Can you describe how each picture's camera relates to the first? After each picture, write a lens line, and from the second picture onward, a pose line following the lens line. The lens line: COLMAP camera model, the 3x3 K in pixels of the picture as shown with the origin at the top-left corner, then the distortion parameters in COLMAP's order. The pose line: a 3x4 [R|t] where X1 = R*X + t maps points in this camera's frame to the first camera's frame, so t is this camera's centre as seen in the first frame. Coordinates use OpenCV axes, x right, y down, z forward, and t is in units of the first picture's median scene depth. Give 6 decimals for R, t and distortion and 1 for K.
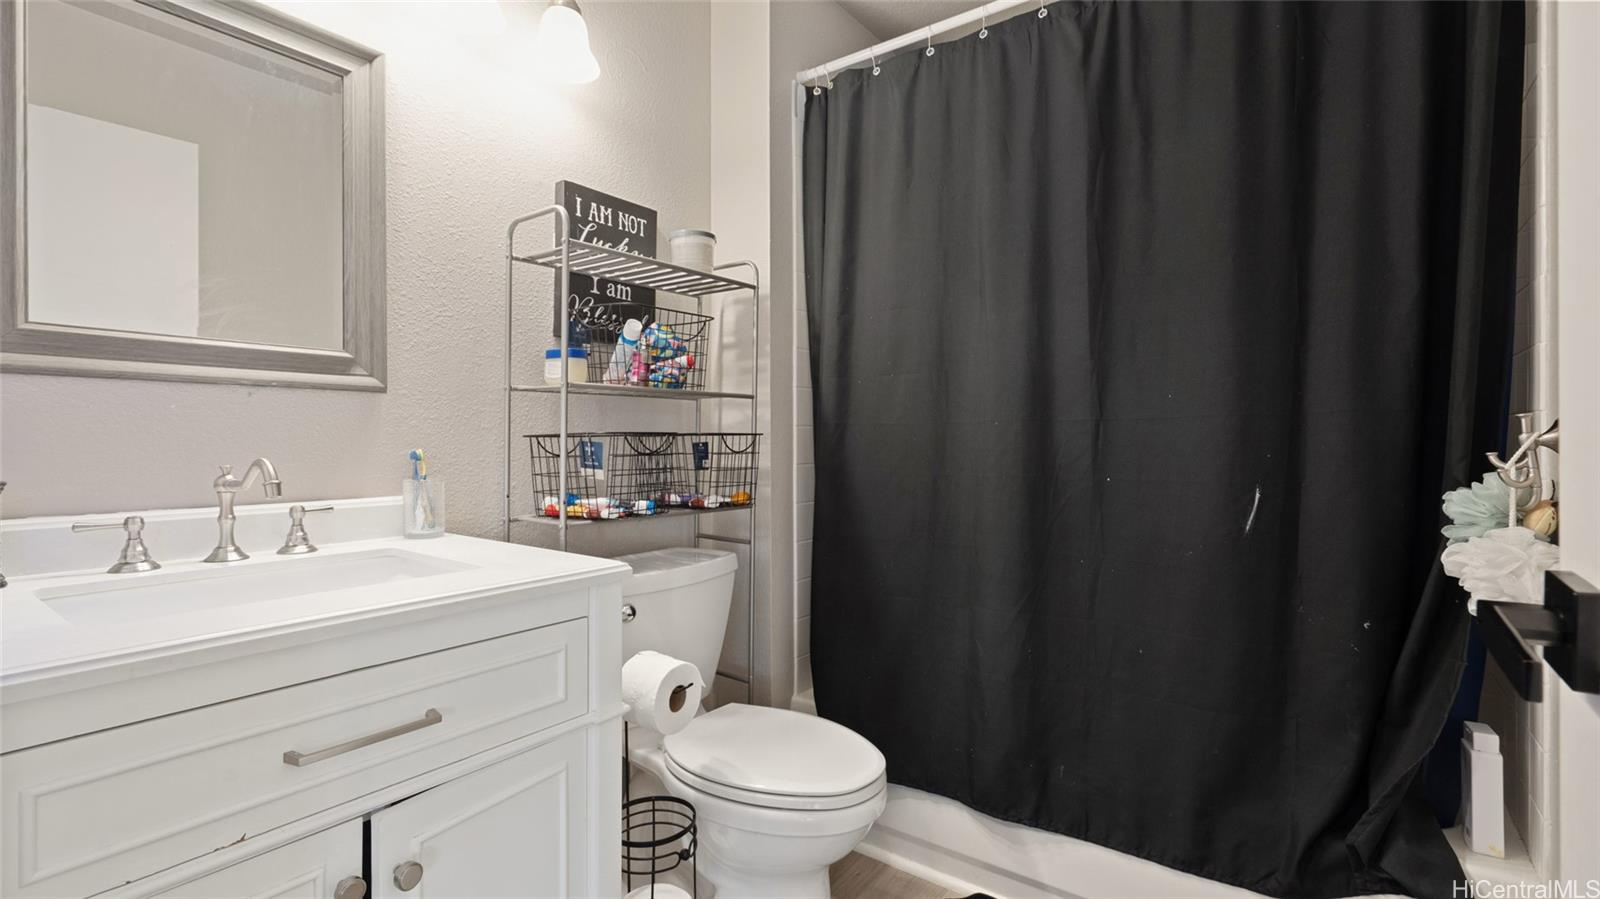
lens RADIAL K [[730.3, 0, 800.4], [0, 730.3, 444.7], [0, 0, 1]] dist [0.000564, -0.000278]
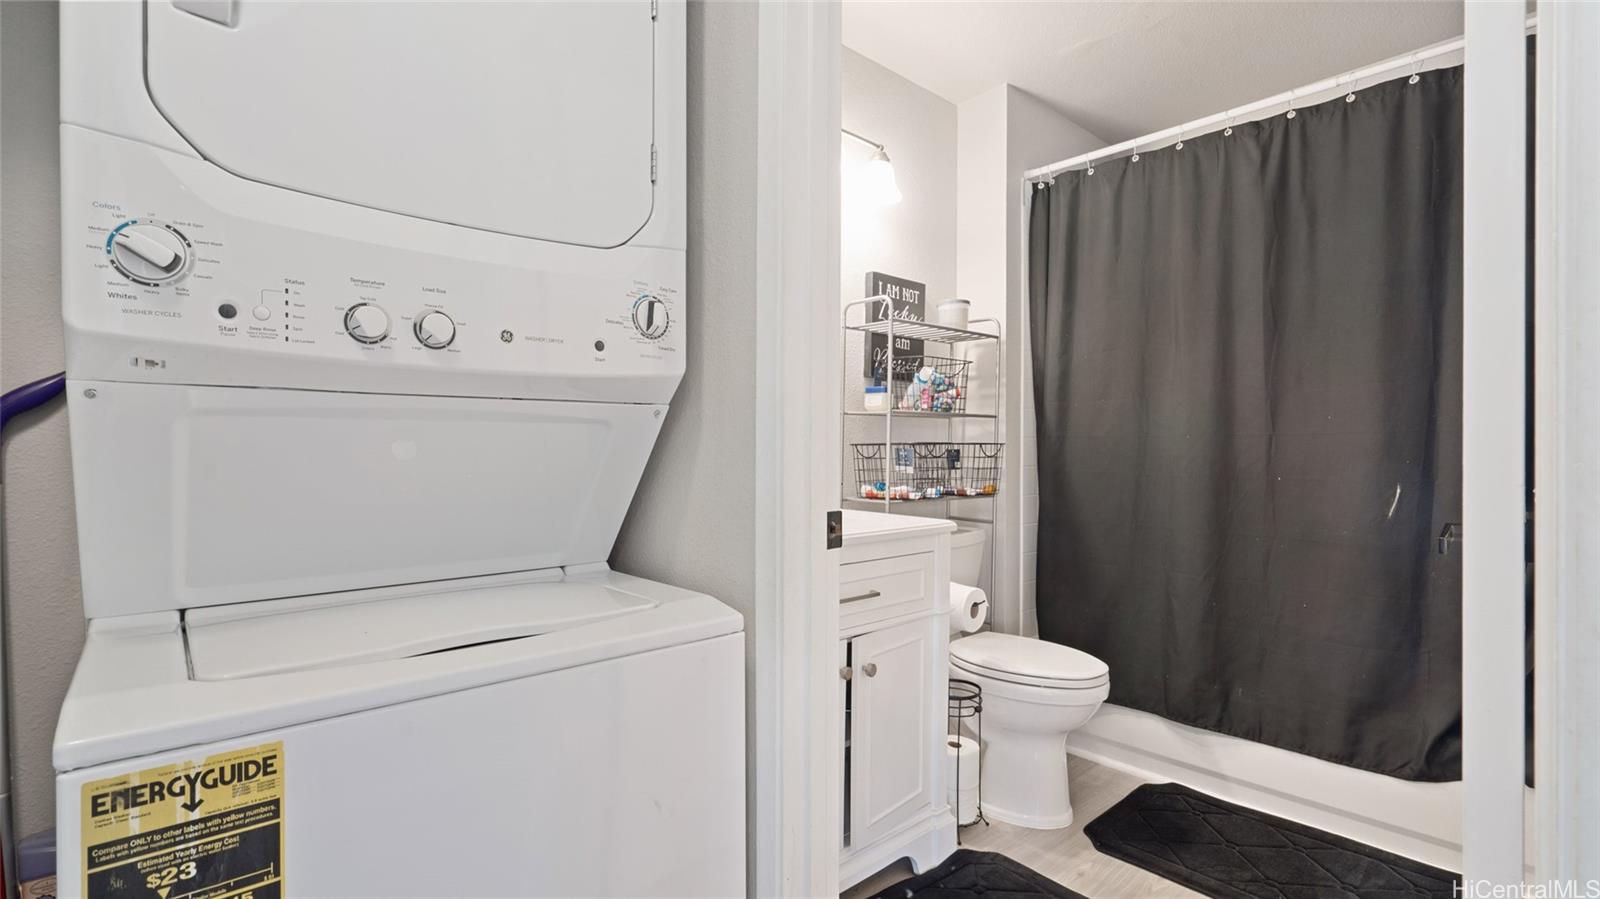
lens RADIAL K [[730.3, 0, 800.3], [0, 730.3, 450.4], [0, 0, 1]] dist [0.000564, -0.000278]
pose [[0.979760, 0.006533, -0.200069, -0.165371], [-0.006744, 0.999977, -0.000373, 0.001538], [0.200062, 0.001715, 0.979782, -0.469113]]
